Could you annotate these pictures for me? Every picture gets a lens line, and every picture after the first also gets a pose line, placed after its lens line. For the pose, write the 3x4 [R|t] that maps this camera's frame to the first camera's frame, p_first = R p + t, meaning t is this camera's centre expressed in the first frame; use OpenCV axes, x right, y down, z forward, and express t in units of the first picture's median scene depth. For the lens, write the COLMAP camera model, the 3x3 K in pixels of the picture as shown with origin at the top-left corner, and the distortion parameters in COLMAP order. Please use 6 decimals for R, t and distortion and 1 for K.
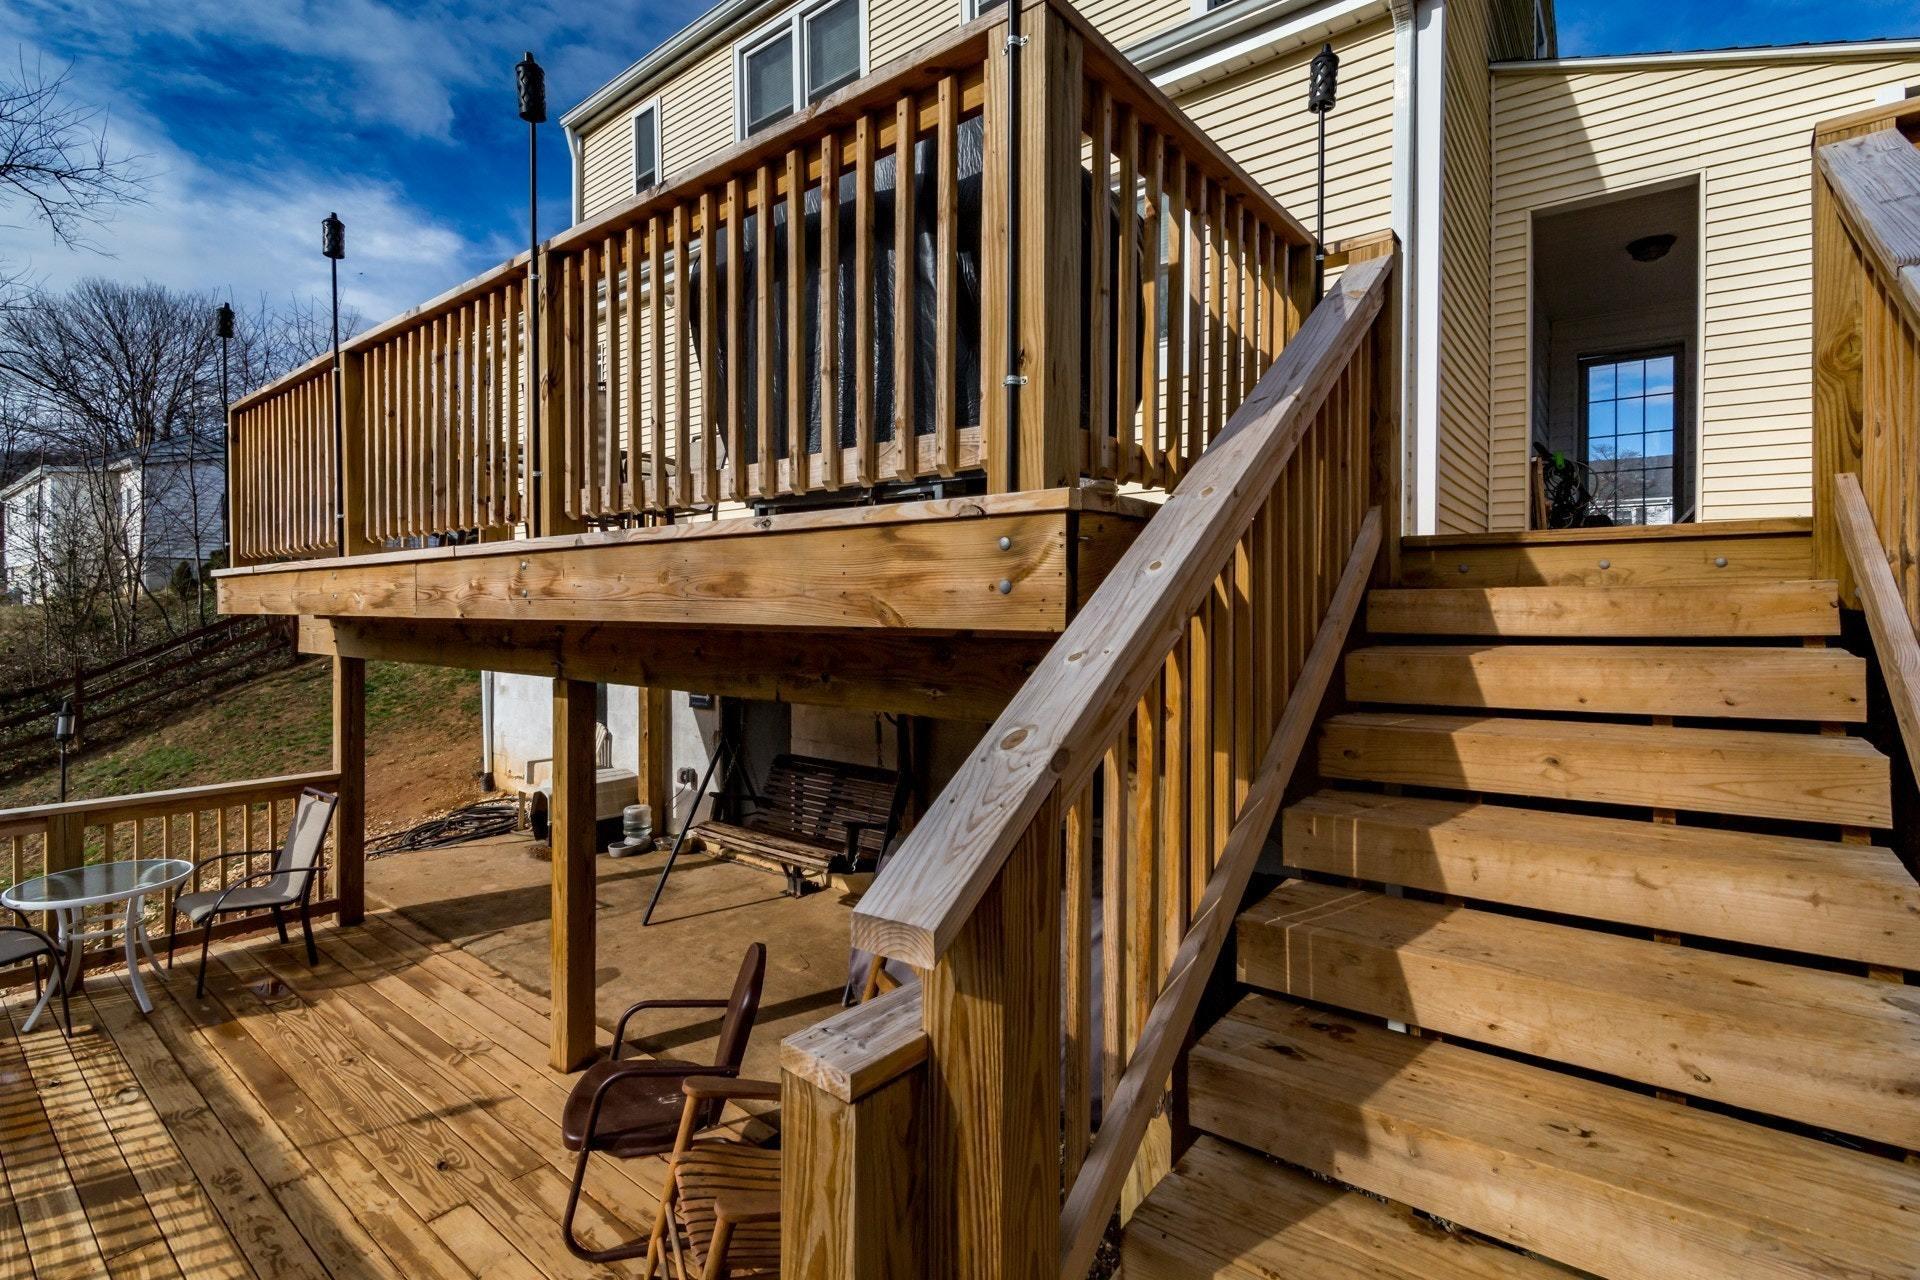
lens RADIAL K [[884.0, 0, 972.9], [0, 884.0, 614.8], [0, 0, 1]] dist [0.003226, -0.002520]
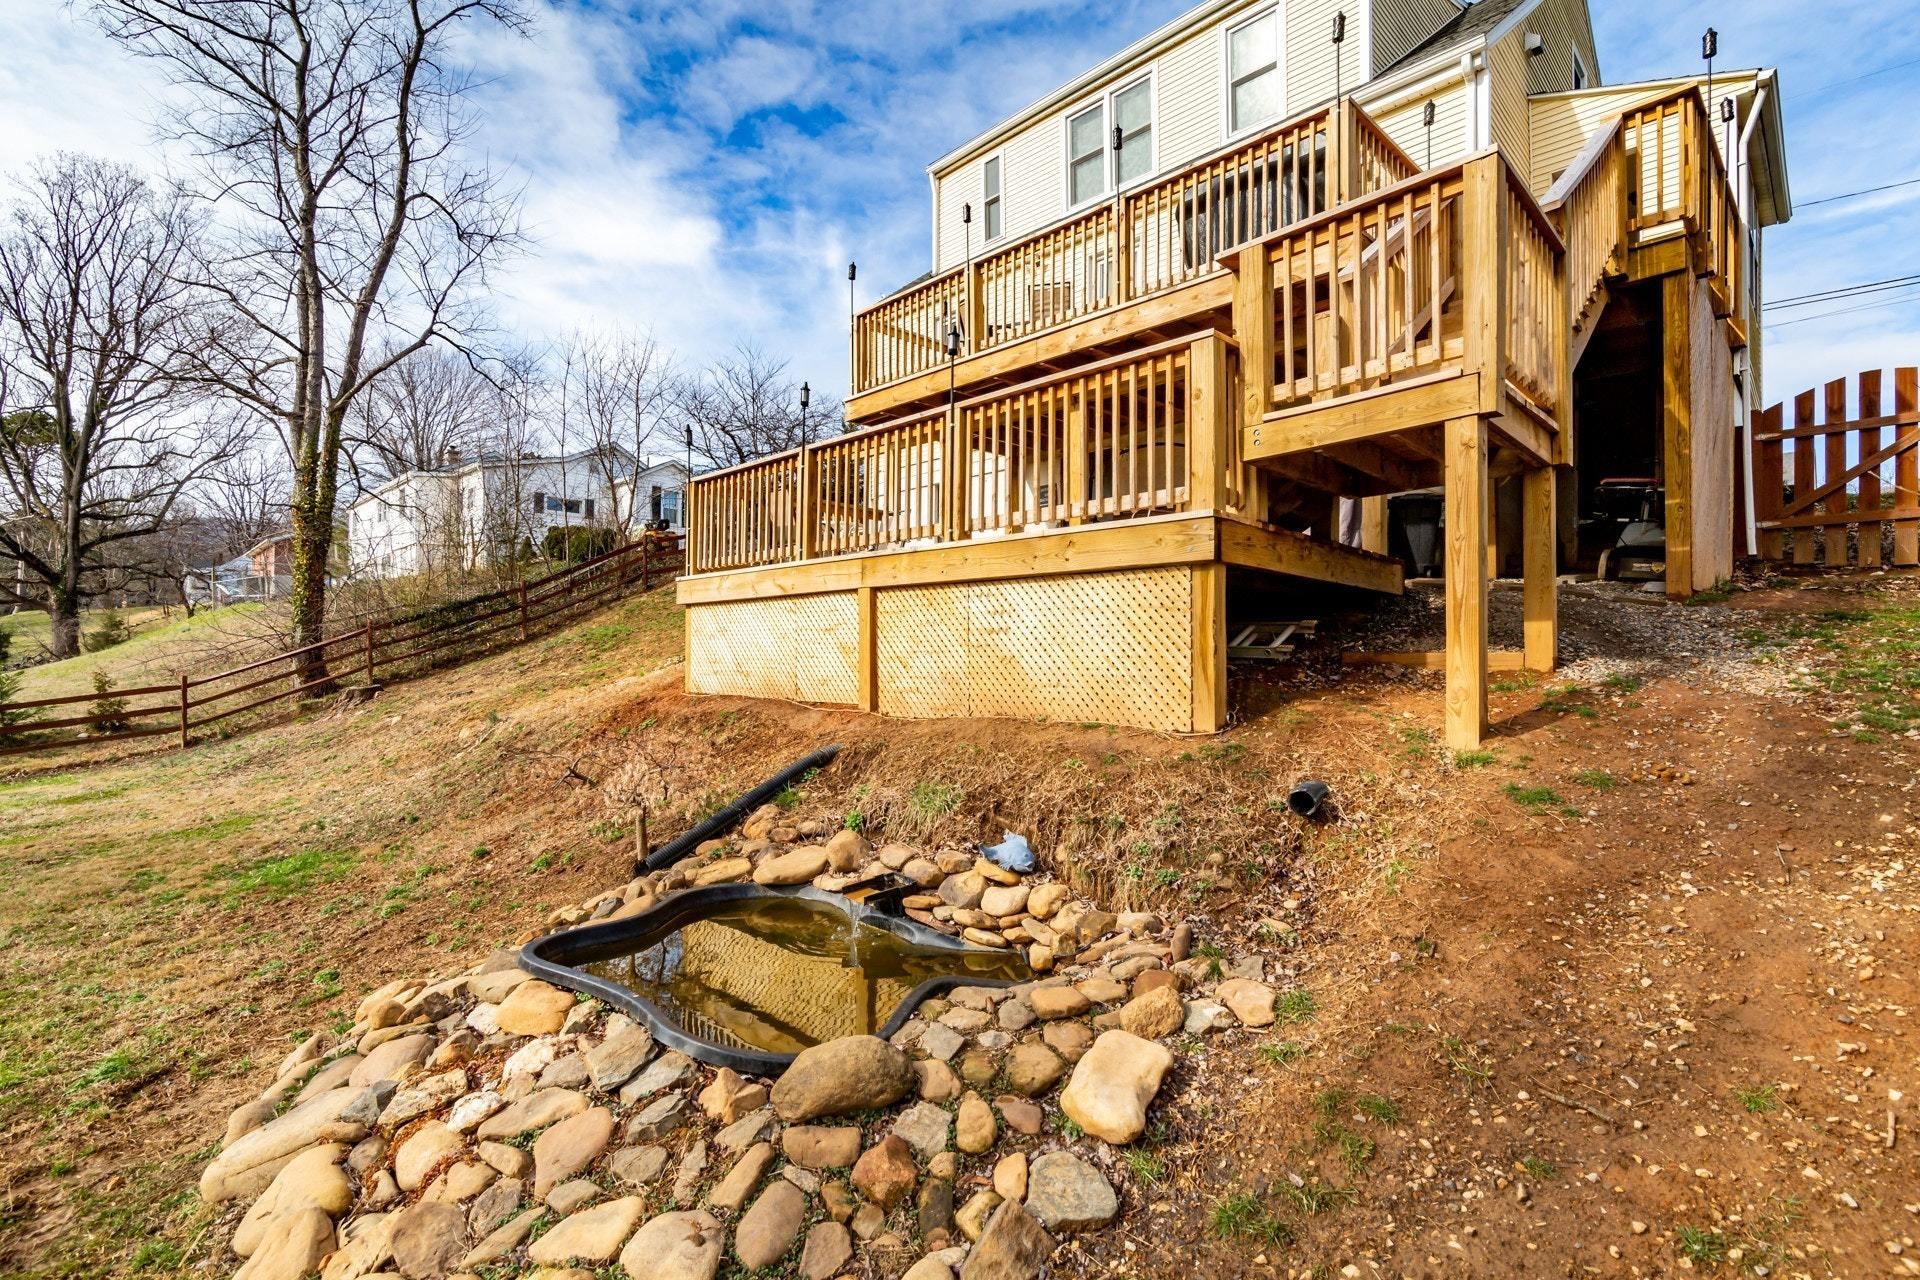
lens RADIAL K [[886.5, 0, 985.3], [0, 886.5, 657.1], [0, 0, 1]] dist [0.001924, 0.000091]
pose [[0.994533, -0.006579, -0.104216, -0.477021], [0.005623, 0.999939, -0.009468, 0.752215], [0.104272, 0.008830, 0.994510, -1.275995]]
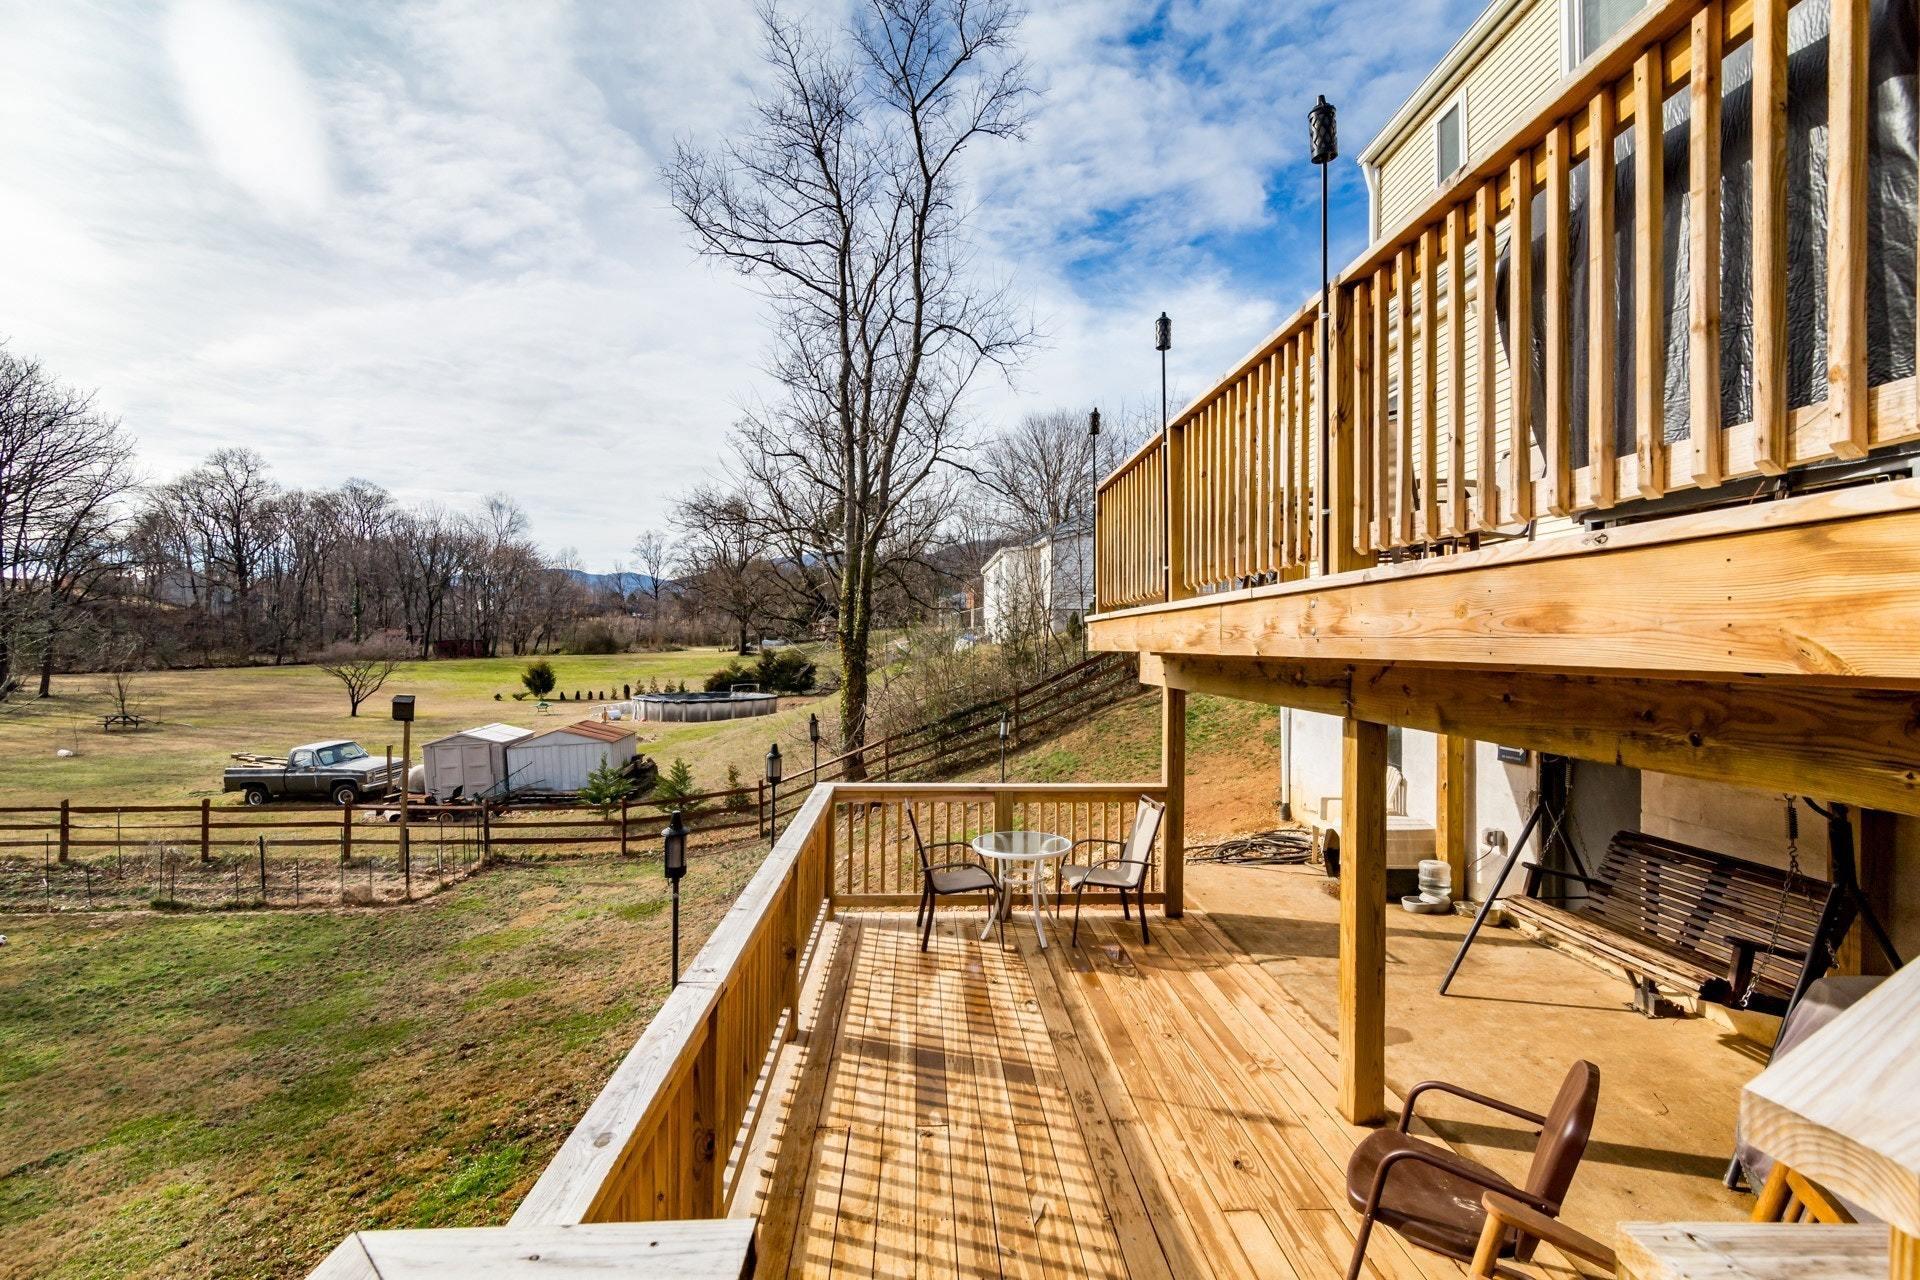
lens RADIAL K [[884.0, 0, 957.2], [0, 884.0, 643.9], [0, 0, 1]] dist [0.003226, -0.002520]
pose [[0.650891, 0.000691, -0.759171, -0.004071], [-0.009923, 0.999922, -0.007598, 0.001333], [0.759106, 0.012479, 0.650847, 0.027310]]
